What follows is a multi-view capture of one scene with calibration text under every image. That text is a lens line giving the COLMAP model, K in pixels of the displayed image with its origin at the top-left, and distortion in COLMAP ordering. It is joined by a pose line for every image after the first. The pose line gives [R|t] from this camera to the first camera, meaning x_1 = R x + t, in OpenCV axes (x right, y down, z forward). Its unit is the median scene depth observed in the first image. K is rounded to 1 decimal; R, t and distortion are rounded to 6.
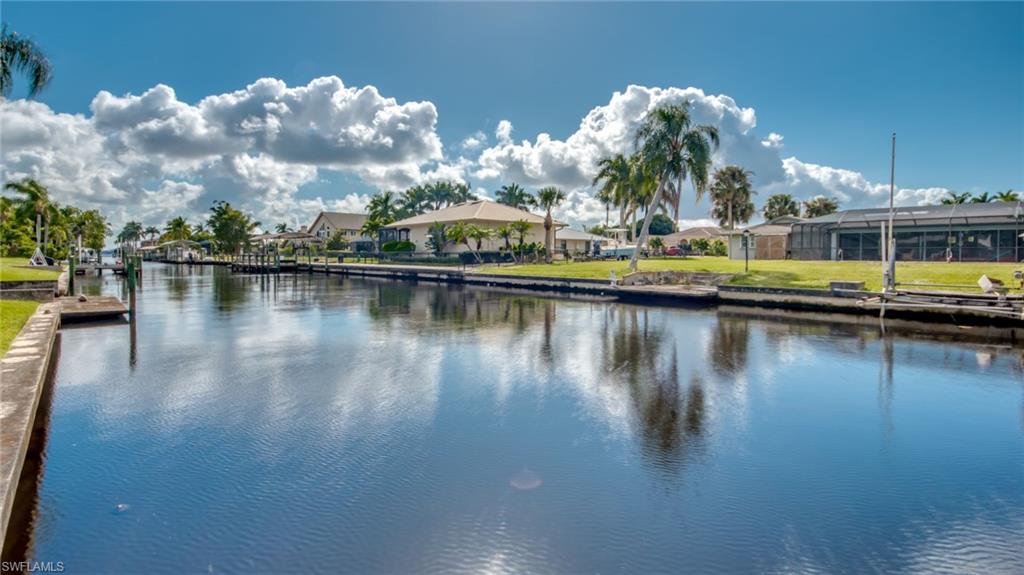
lens RADIAL K [[533.1, 0, 507.5], [0, 533.1, 283.1], [0, 0, 1]] dist [0.002169, 0.000292]
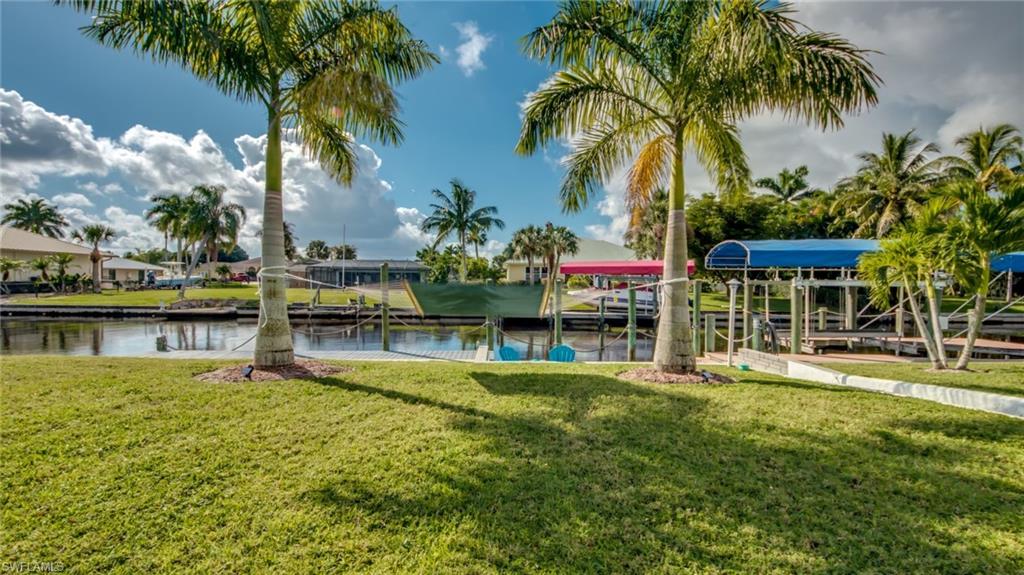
lens RADIAL K [[433.9, 0, 505.3], [0, 433.9, 286.0], [0, 0, 1]] dist [0.002077, -0.007489]
pose [[0.662887, -0.004047, 0.748708, -0.032422], [0.034572, 0.999084, -0.025208, 0.000884], [-0.747921, 0.042594, 0.662420, -0.238098]]
